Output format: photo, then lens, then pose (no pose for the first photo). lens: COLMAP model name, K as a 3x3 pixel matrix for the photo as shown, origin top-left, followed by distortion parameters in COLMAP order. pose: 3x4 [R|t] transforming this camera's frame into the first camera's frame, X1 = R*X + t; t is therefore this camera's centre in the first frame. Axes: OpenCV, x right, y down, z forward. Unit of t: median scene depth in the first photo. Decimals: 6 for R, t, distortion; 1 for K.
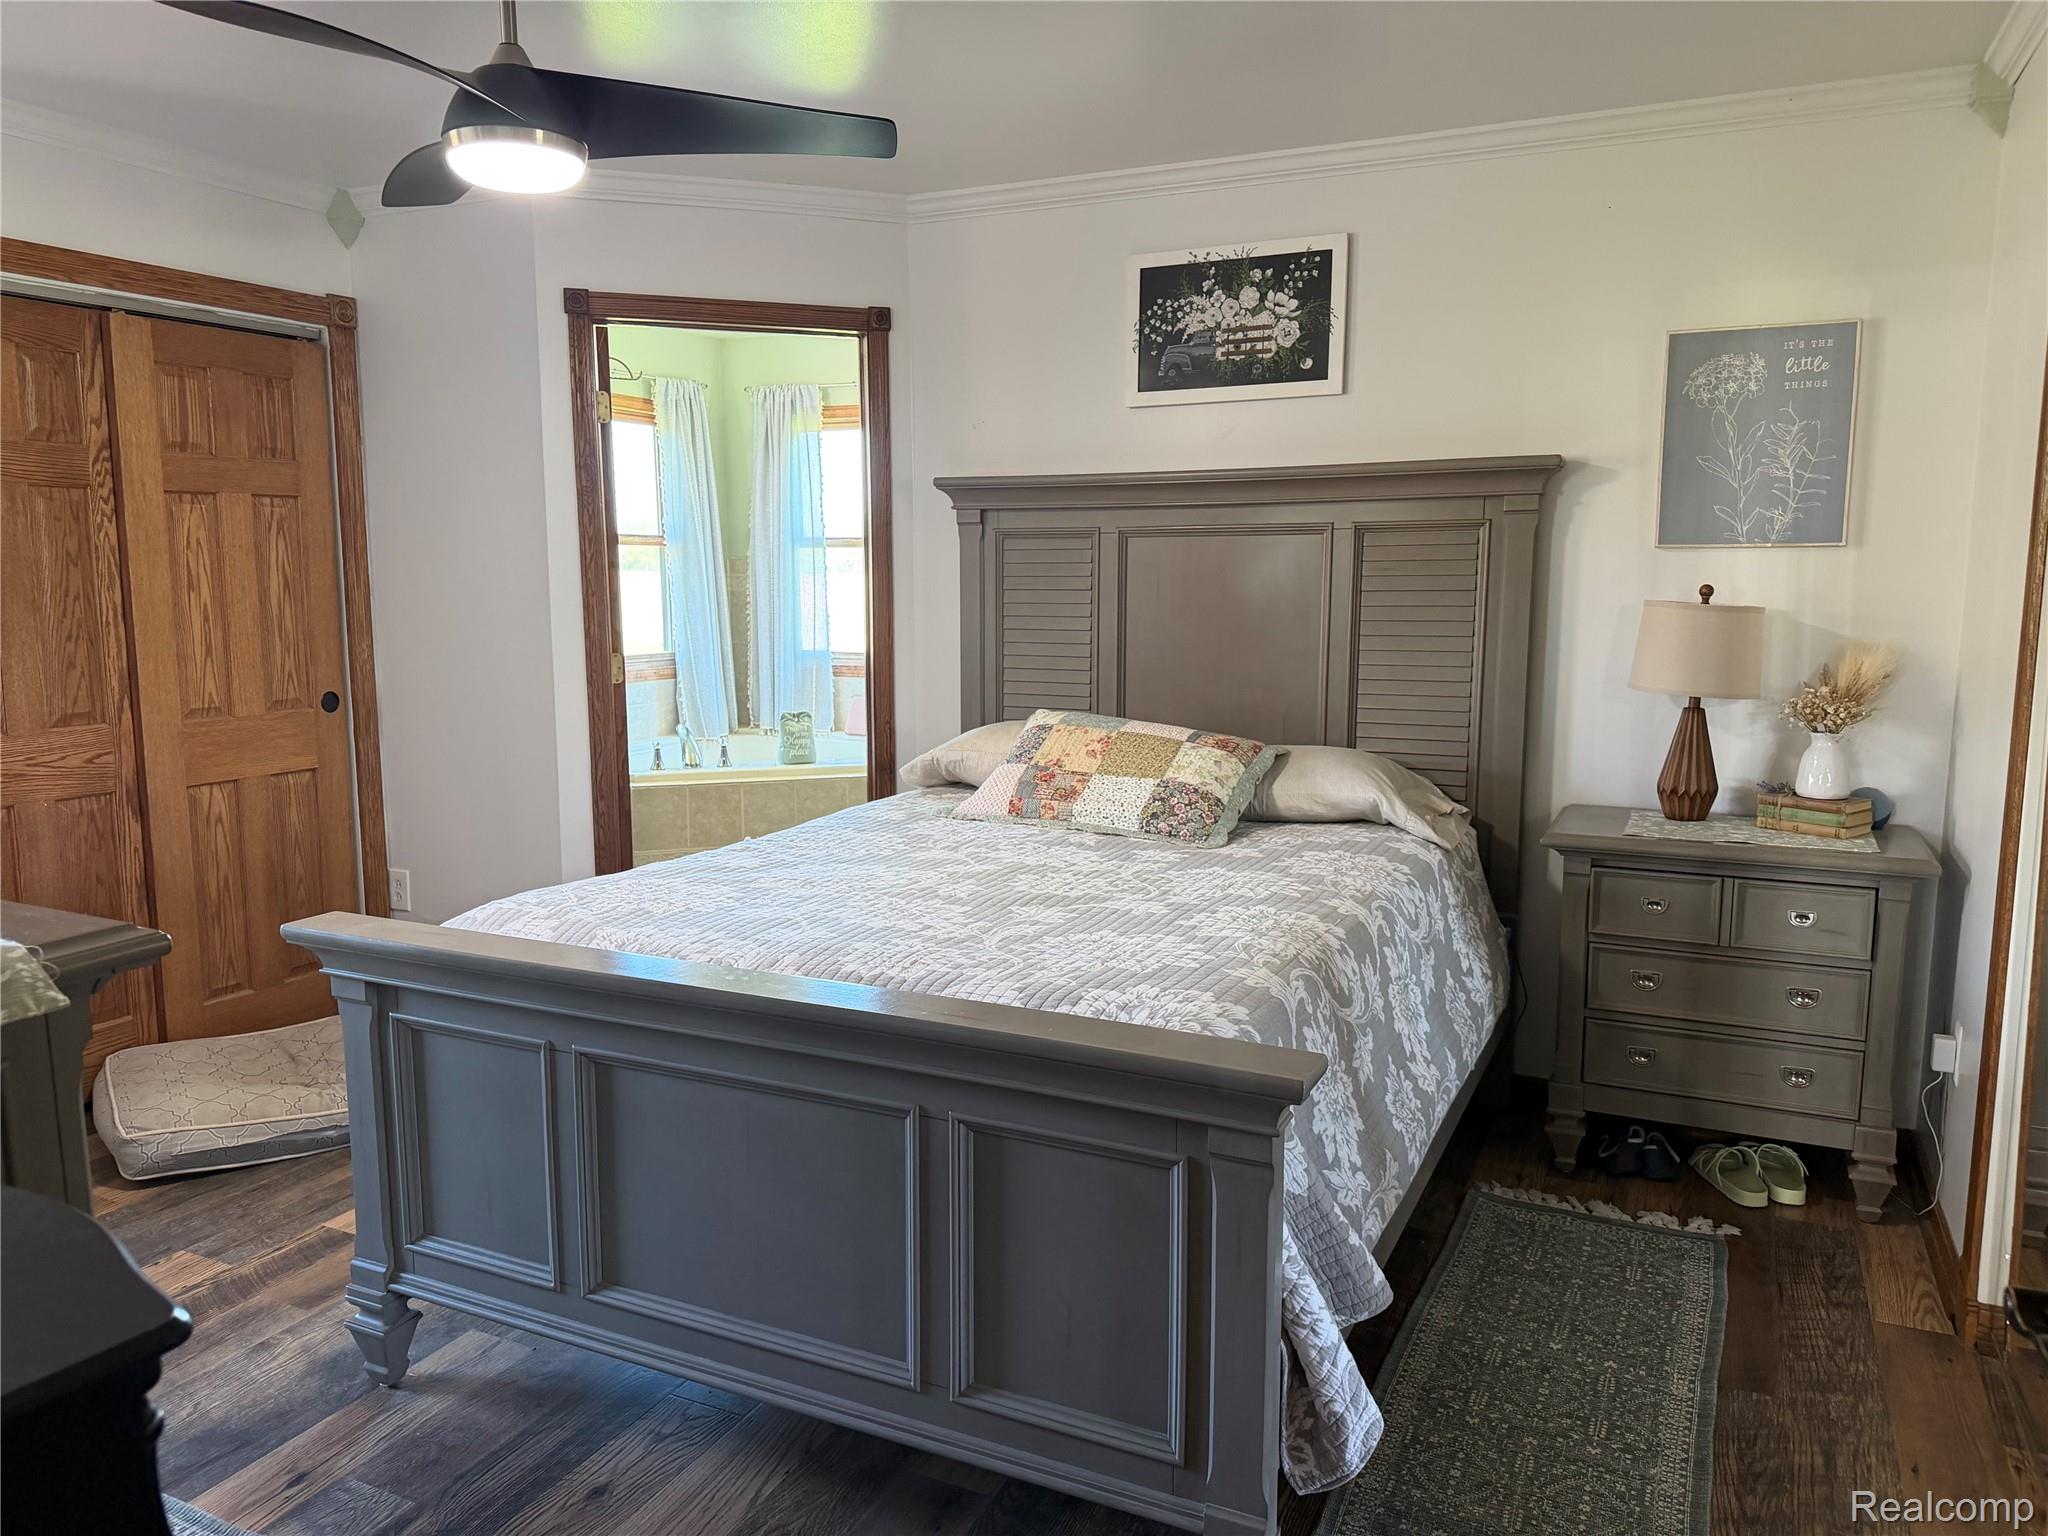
lens RADIAL K [[1444.0, 0, 1026.1], [0, 1444.0, 750.9], [0, 0, 1]] dist [0.146105, -0.163007]
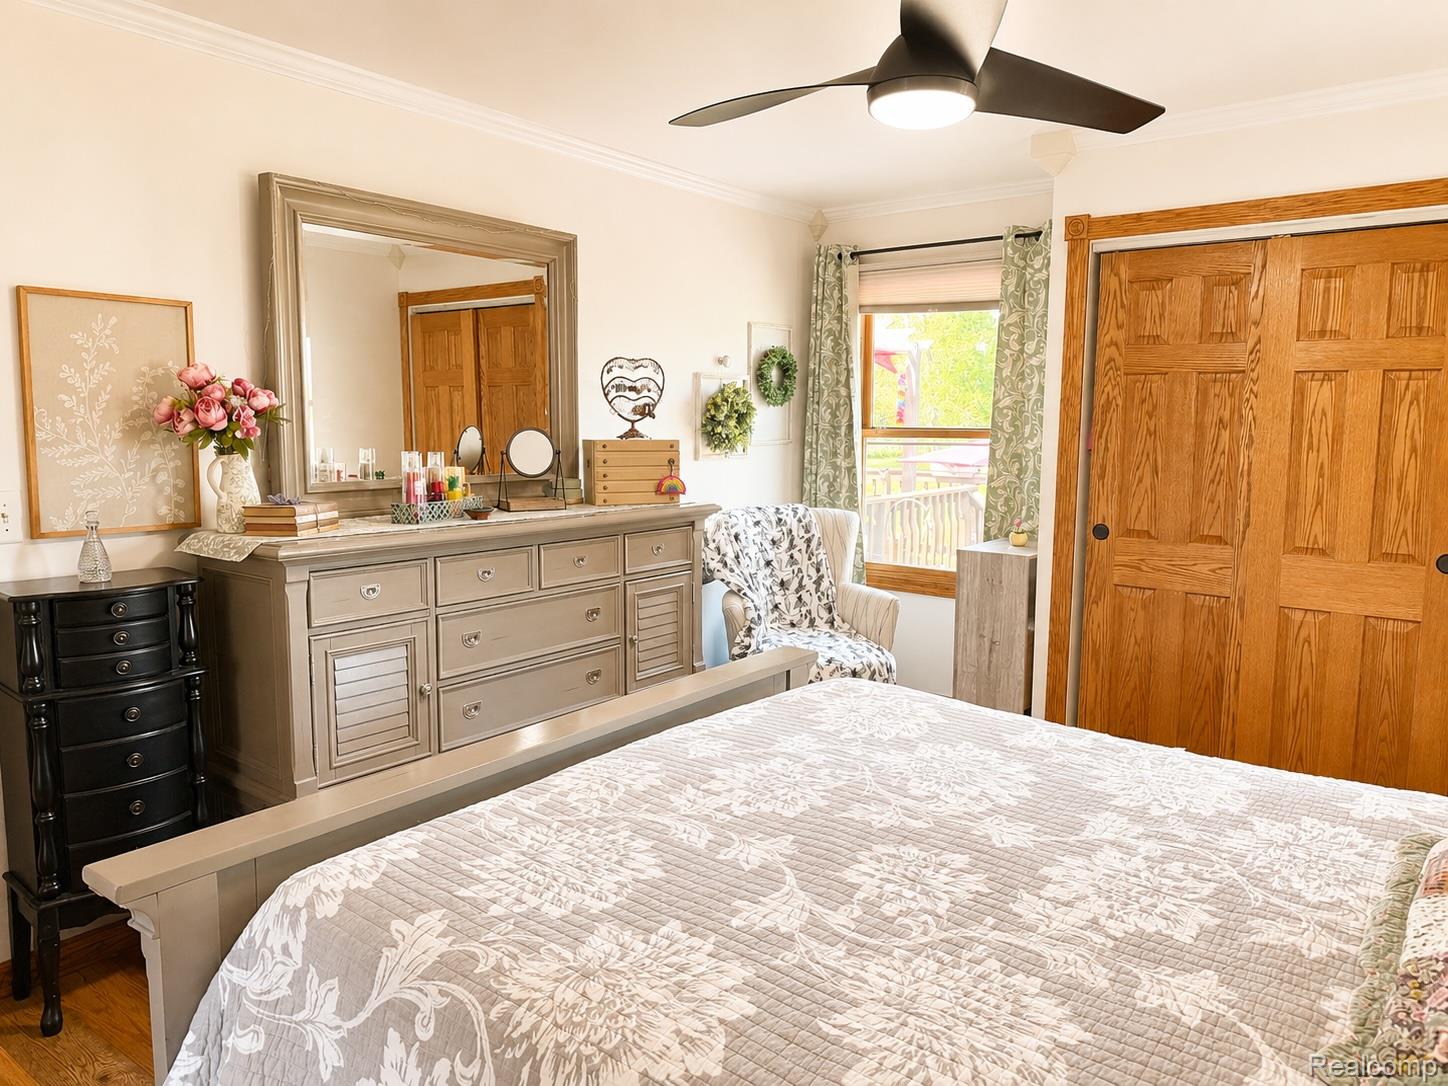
lens RADIAL K [[1018.6, 0, 724.0], [0, 1018.6, 543.0], [0, 0, 1]] dist [0.171648, -0.287097]
pose [[-0.200666, 0.120663, -0.972200, 0.396698], [-0.132592, 0.979909, 0.148987, -0.102342], [0.970645, 0.158803, -0.180635, 0.734000]]
